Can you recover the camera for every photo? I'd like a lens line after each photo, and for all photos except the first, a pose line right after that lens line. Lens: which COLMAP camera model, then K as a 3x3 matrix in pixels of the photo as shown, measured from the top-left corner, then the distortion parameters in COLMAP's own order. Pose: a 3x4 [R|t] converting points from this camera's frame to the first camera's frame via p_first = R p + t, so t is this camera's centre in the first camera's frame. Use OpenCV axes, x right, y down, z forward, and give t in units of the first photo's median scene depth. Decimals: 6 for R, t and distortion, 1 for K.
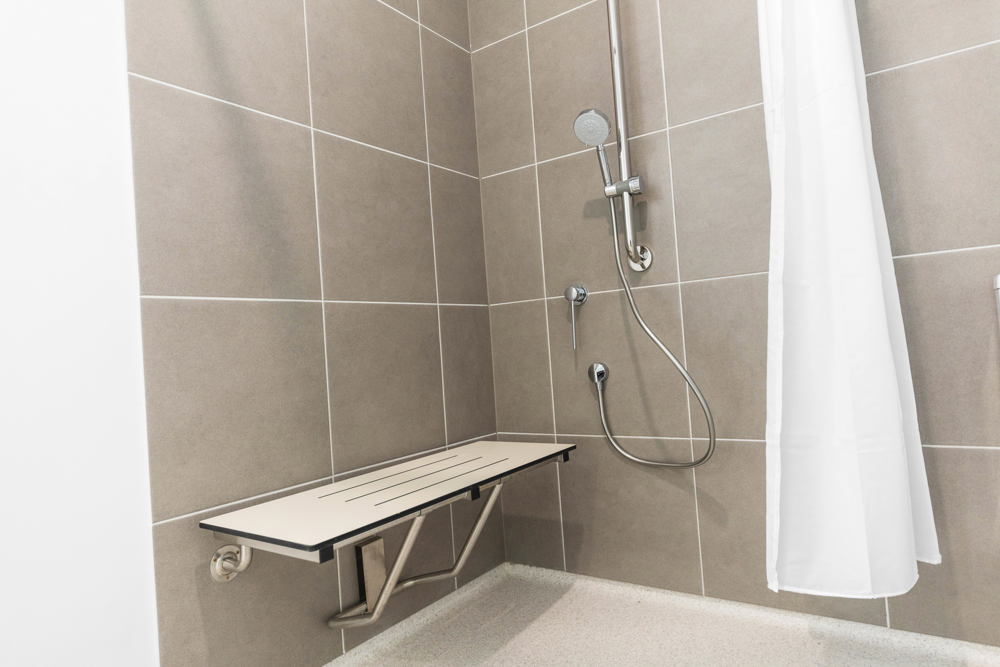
lens RADIAL K [[611.8, 0, 500.0], [0, 611.8, 333.5], [0, 0, 1]] dist [0.001151, -0.000079]
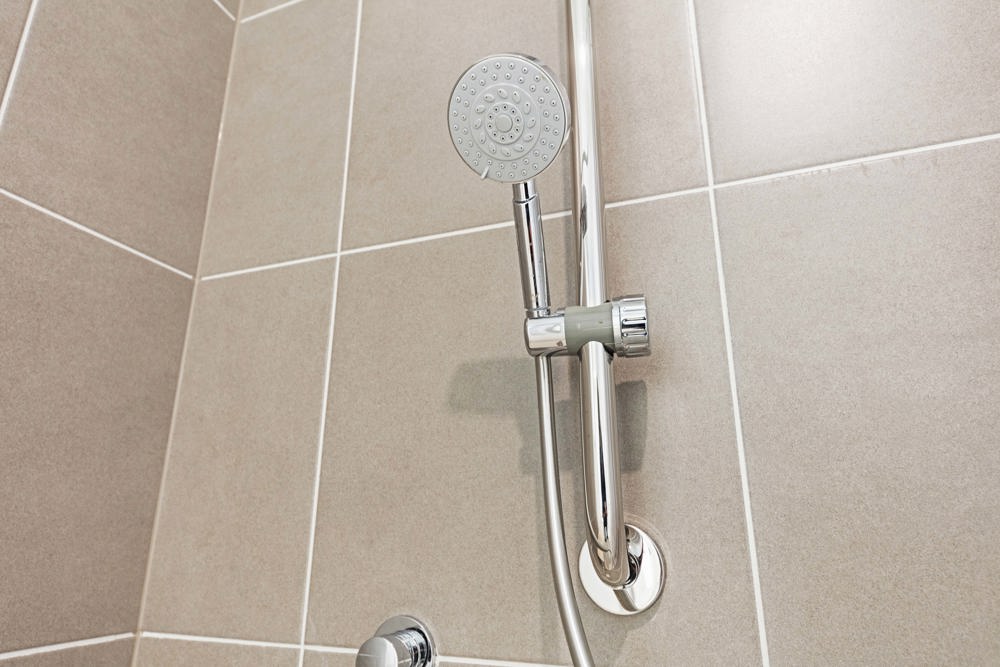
lens RADIAL K [[611.8, 0, 500.0], [0, 611.8, 333.5], [0, 0, 1]] dist [0.001151, -0.000079]
pose [[0.967713, 0.141807, 0.208379, 0.092567], [-0.074003, 0.950138, -0.302922, -0.135500], [-0.240946, 0.277721, 0.929955, 0.703063]]
